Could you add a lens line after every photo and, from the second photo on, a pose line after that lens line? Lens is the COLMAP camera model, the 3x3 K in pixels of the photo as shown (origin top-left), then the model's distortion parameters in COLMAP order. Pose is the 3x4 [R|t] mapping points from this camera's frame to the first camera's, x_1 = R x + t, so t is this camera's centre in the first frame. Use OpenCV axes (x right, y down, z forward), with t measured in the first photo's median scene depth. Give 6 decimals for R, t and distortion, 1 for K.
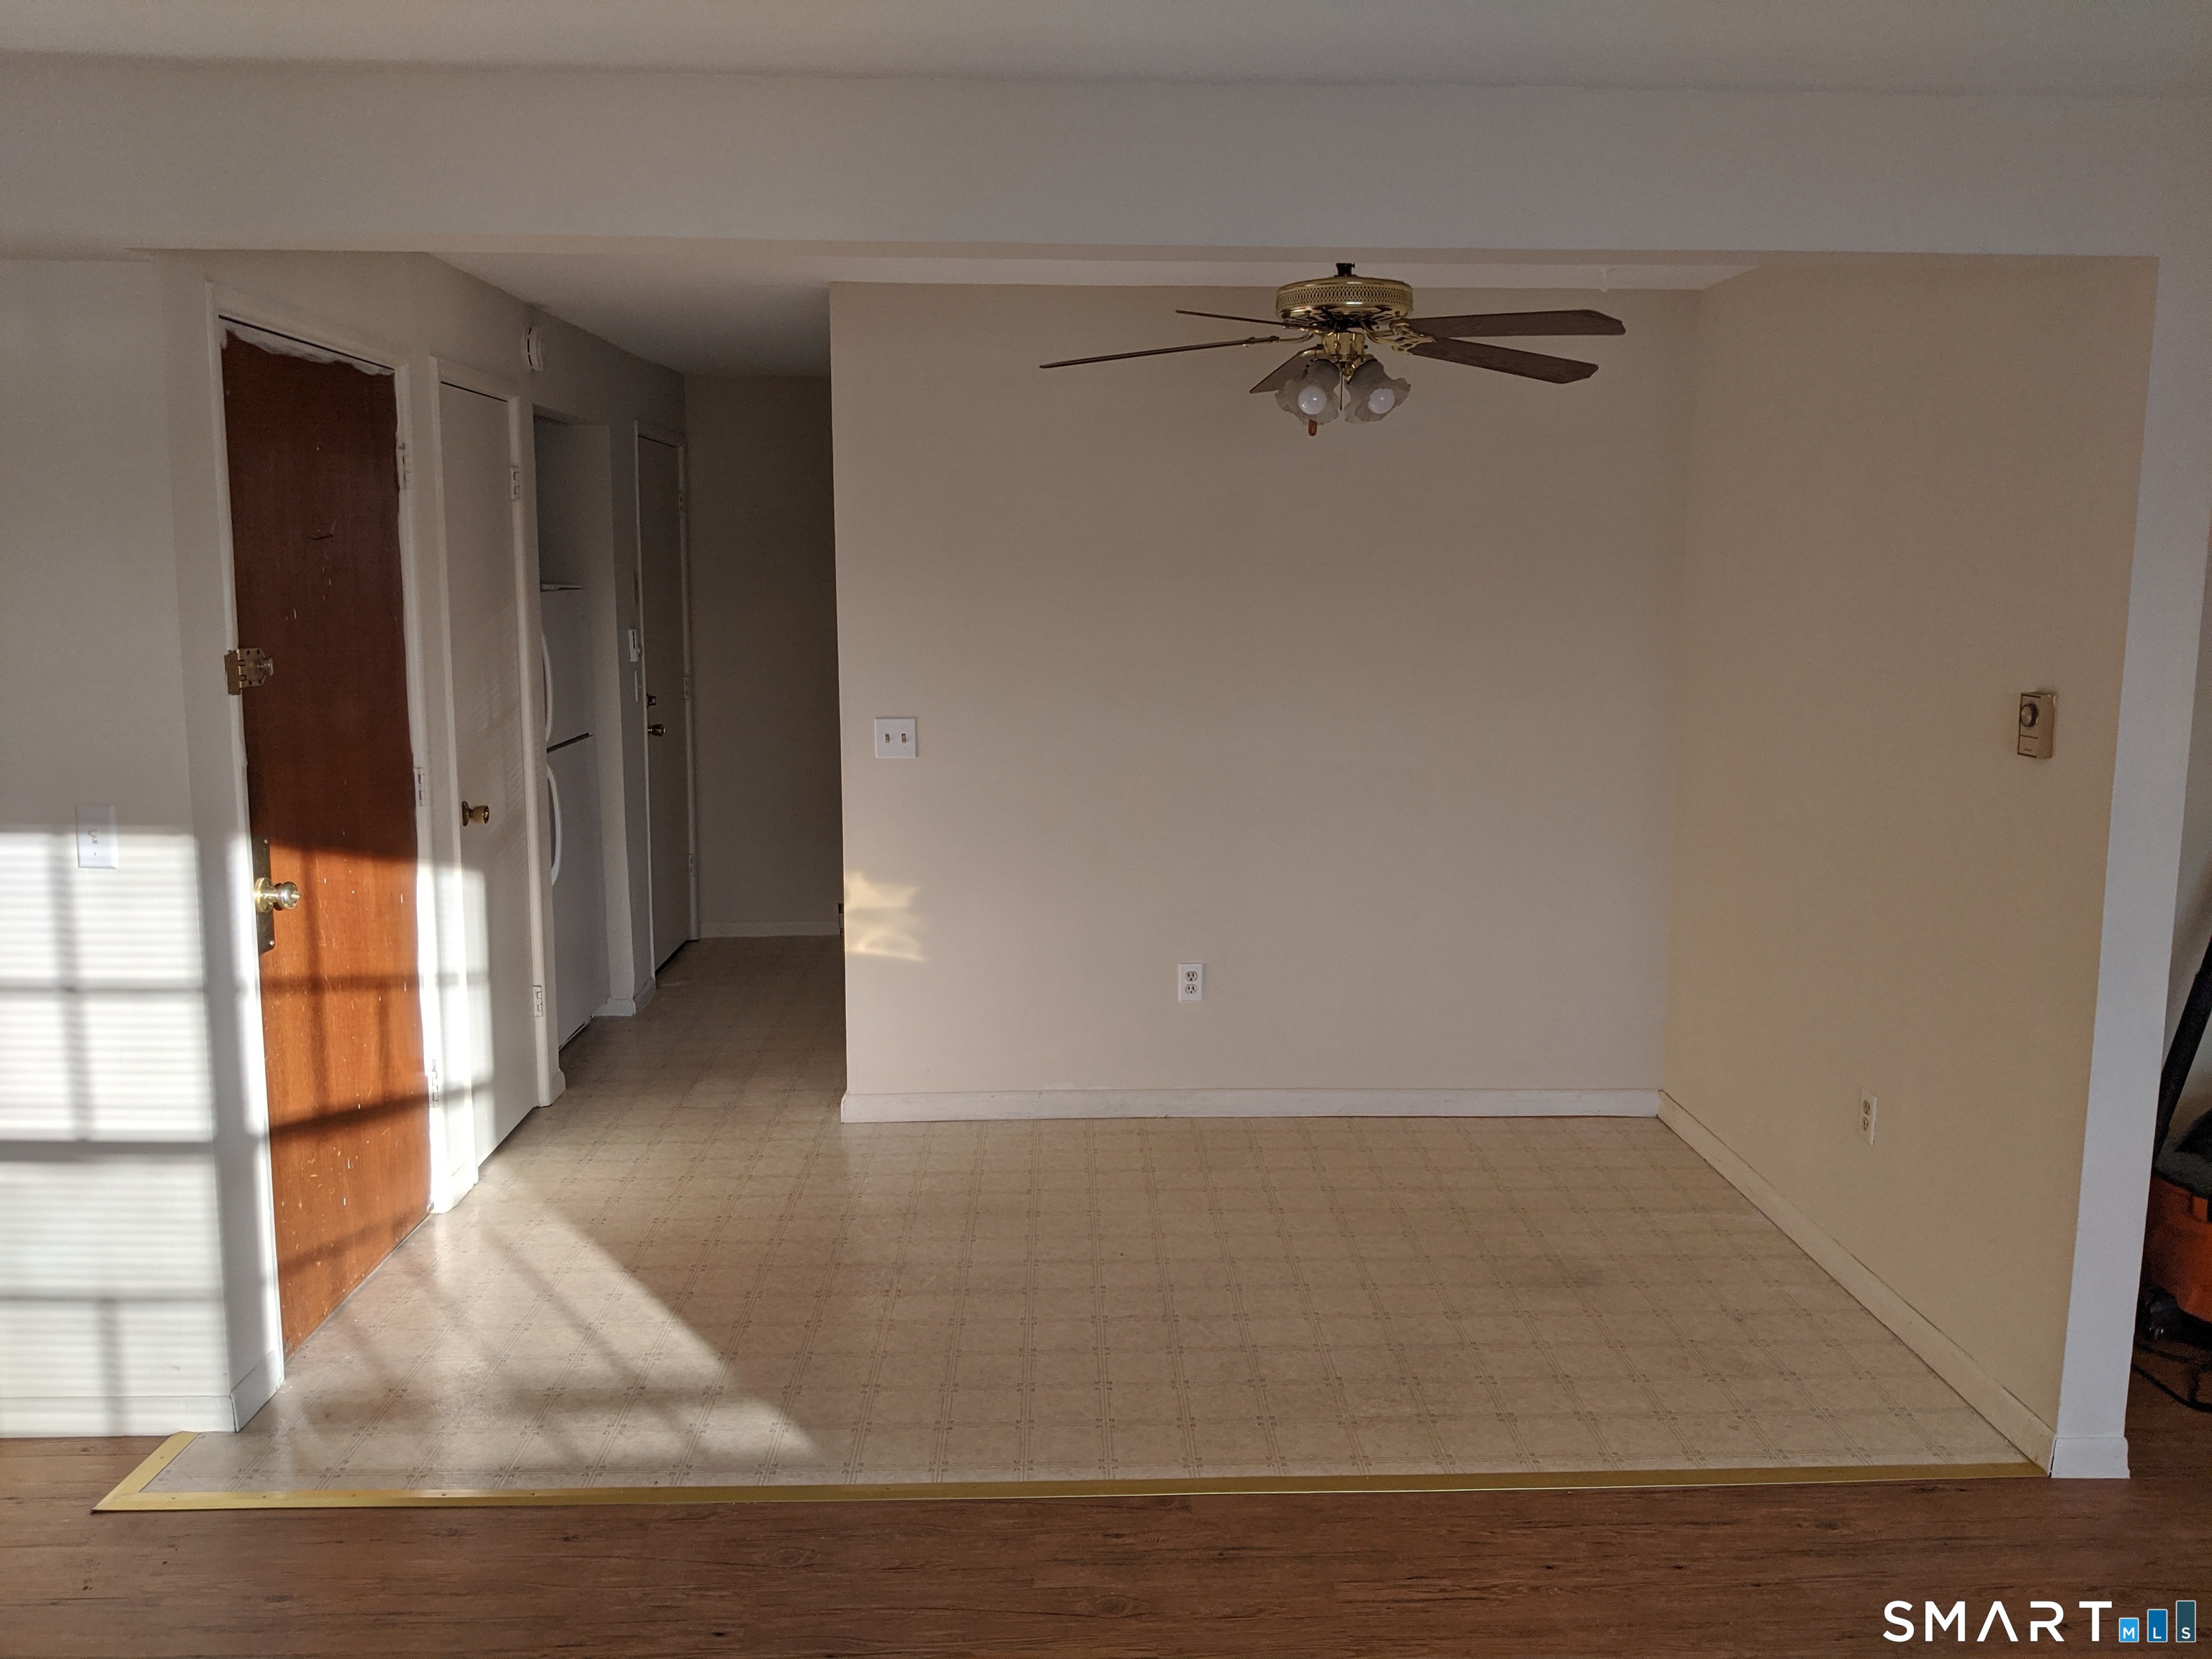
lens RADIAL K [[1718.2, 0, 1109.8], [0, 1718.2, 829.9], [0, 0, 1]] dist [0.012822, -0.046156]
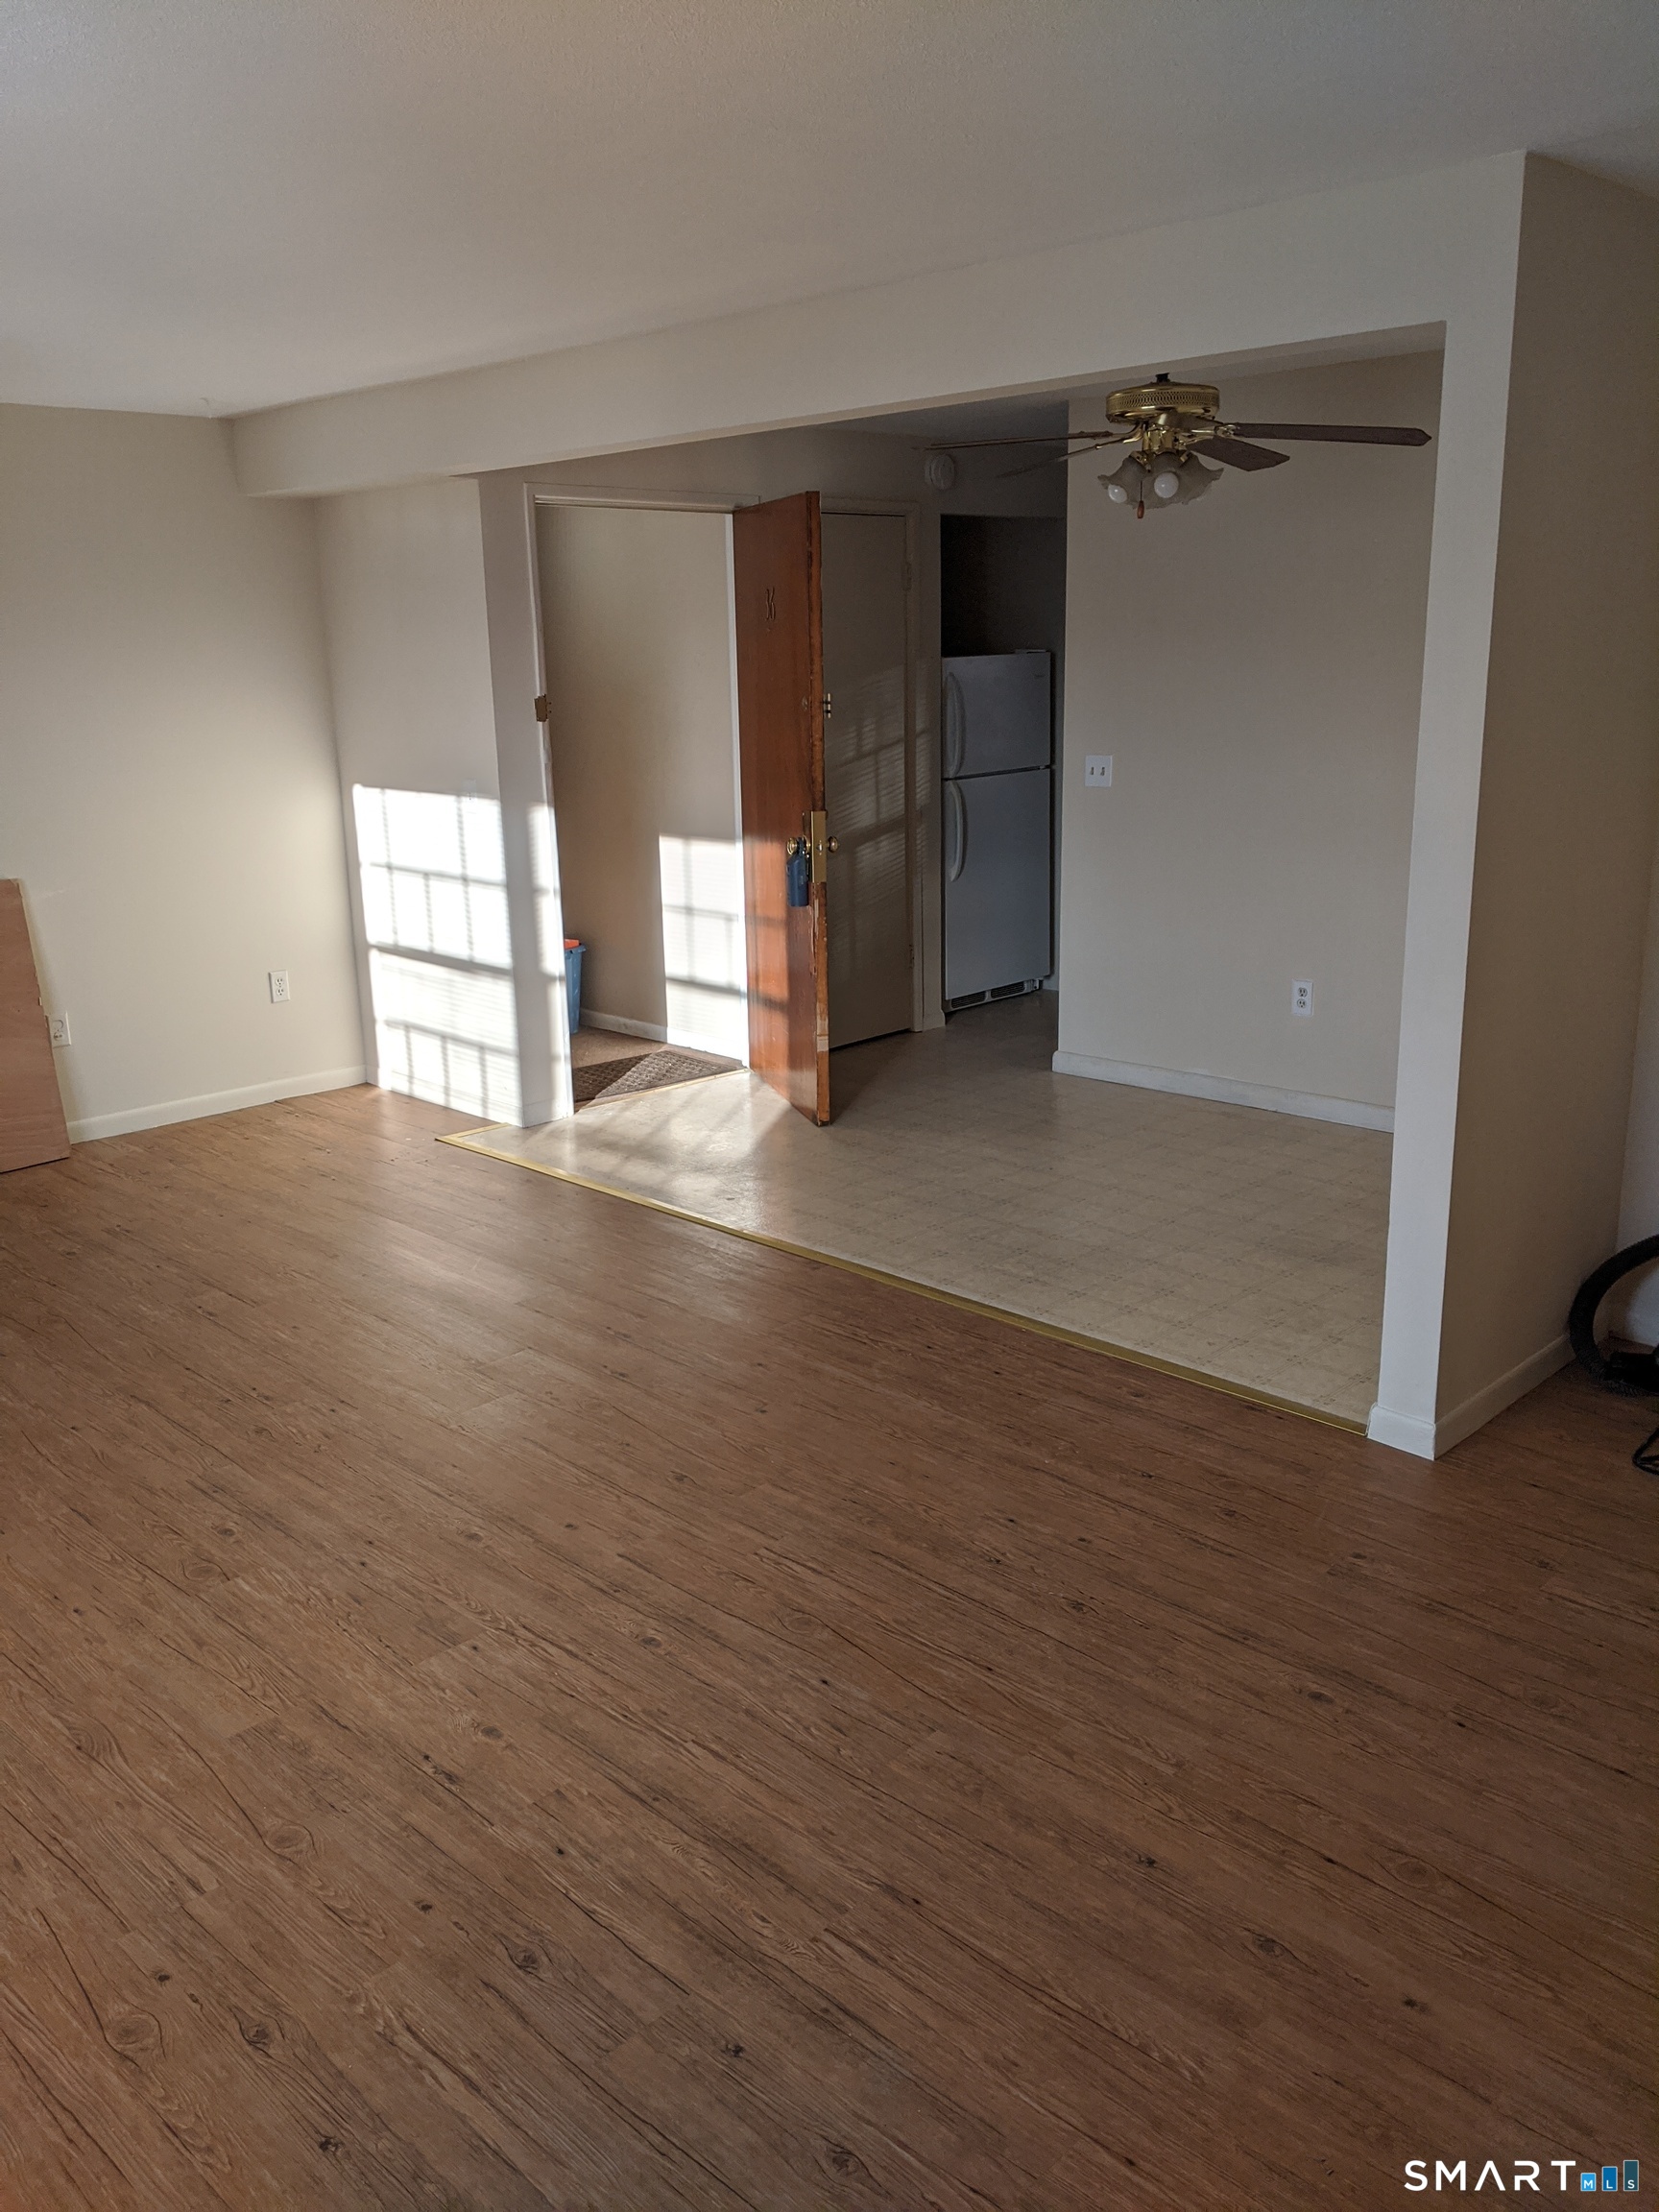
lens RADIAL K [[1718.2, 0, 818.6], [0, 1718.2, 1112.7], [0, 0, 1]] dist [0.012822, -0.046156]
pose [[0.669239, 0.165445, -0.724395, 1.070610], [-0.077384, 0.985114, 0.153499, 0.020857], [0.739007, -0.046671, 0.672079, -0.019669]]
